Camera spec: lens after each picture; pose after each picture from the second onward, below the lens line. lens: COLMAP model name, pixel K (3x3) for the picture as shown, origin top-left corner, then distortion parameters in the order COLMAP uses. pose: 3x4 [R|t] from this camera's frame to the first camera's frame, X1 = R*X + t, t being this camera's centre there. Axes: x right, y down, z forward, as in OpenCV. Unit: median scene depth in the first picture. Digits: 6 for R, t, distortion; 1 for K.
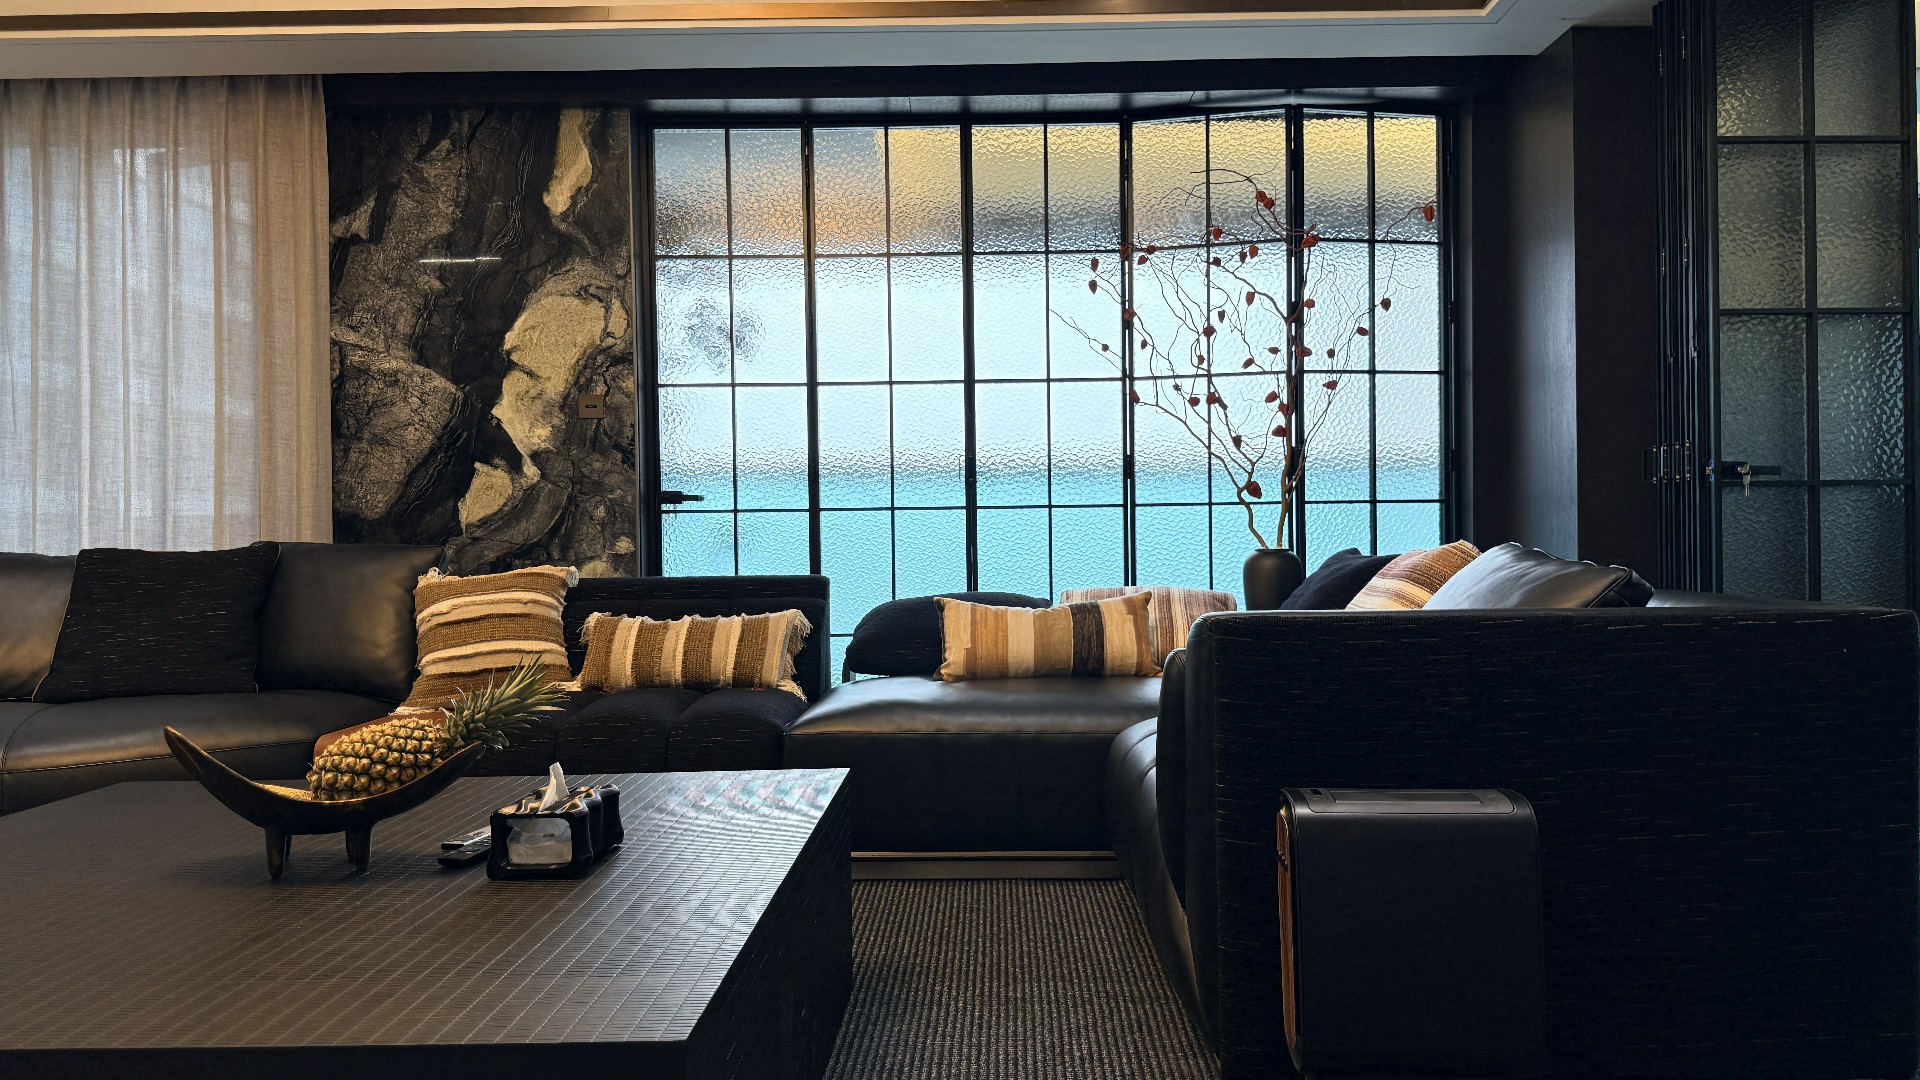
lens RADIAL K [[1376.3, 0, 966.4], [0, 1376.3, 543.3], [0, 0, 1]] dist [0.088061, -0.121966]
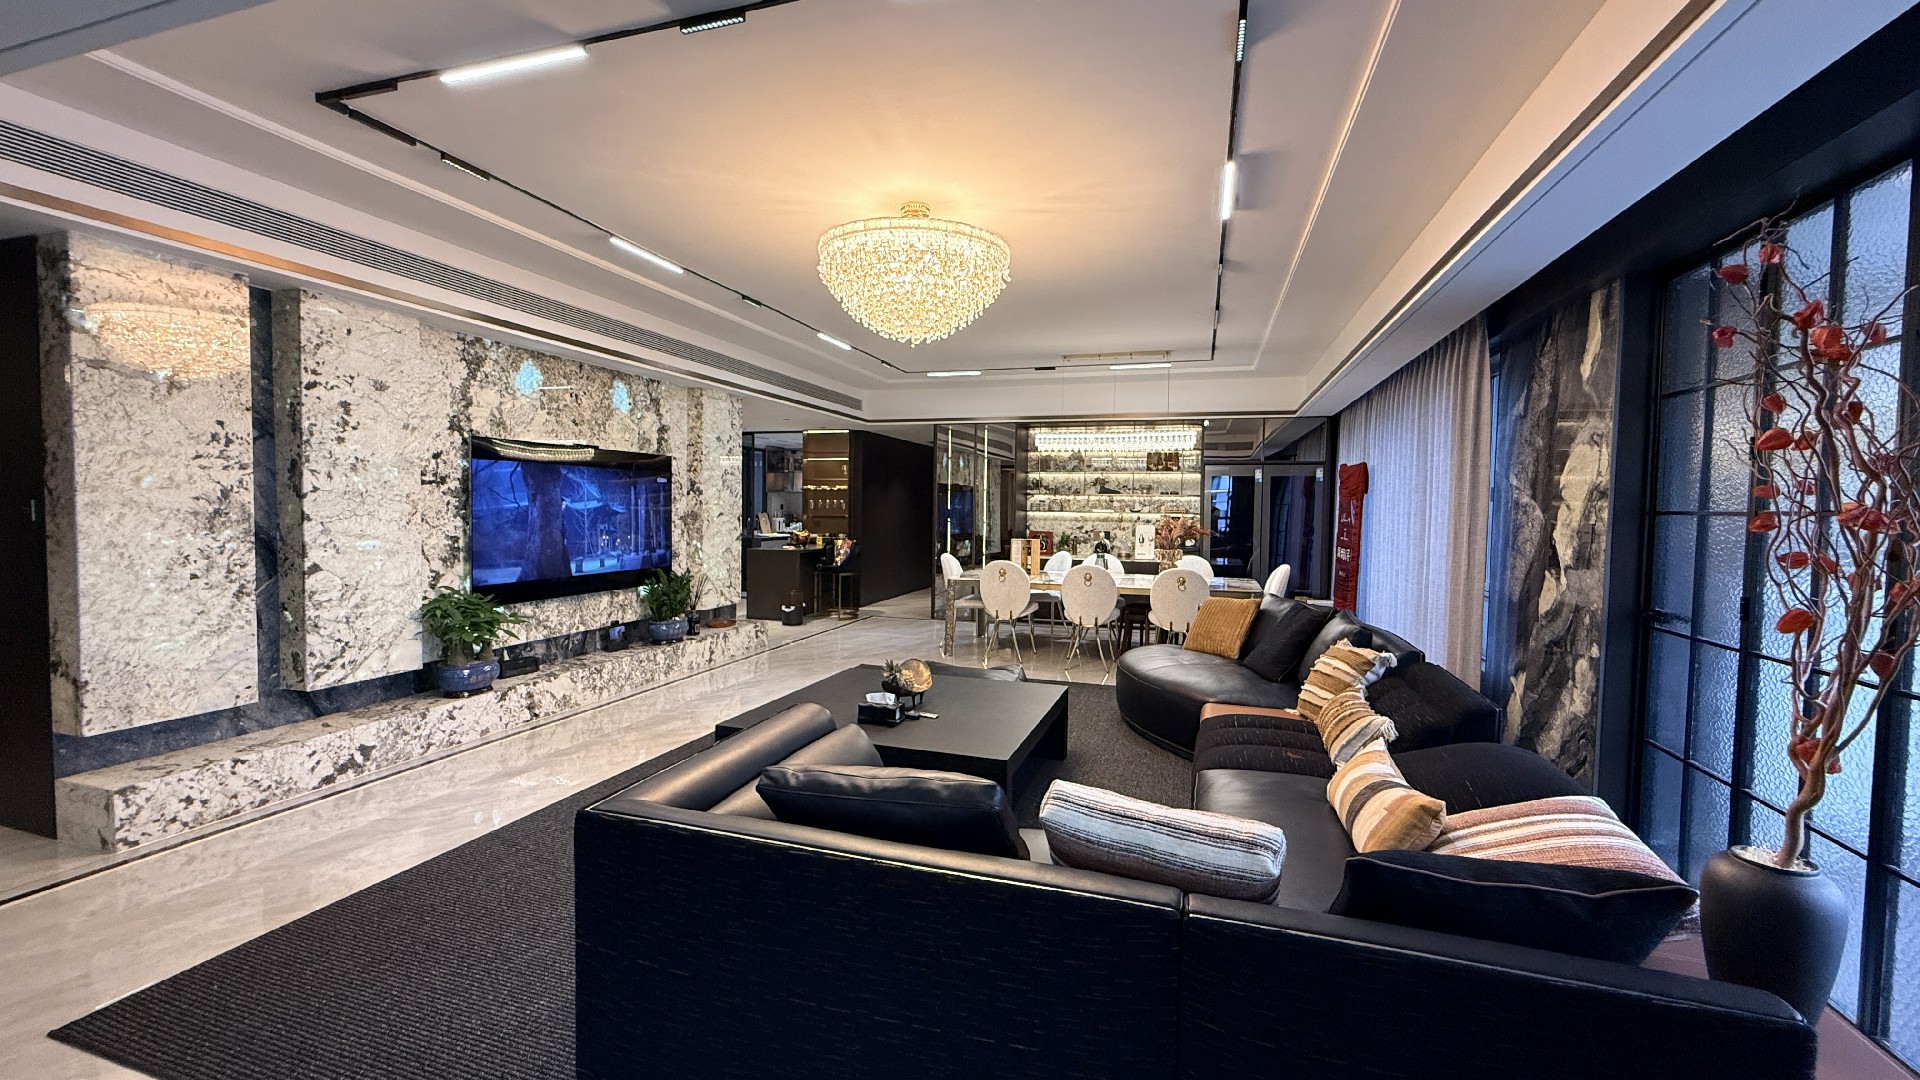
lens RADIAL K [[765.6, 0, 955.1], [0, 765.6, 539.7], [0, 0, 1]] dist [-0.002151, 0.000419]
pose [[-0.297768, 0.050184, -0.953318, 0.539070], [-0.017021, 0.998180, 0.057861, -0.122756], [0.954487, 0.033455, -0.296372, 0.666317]]
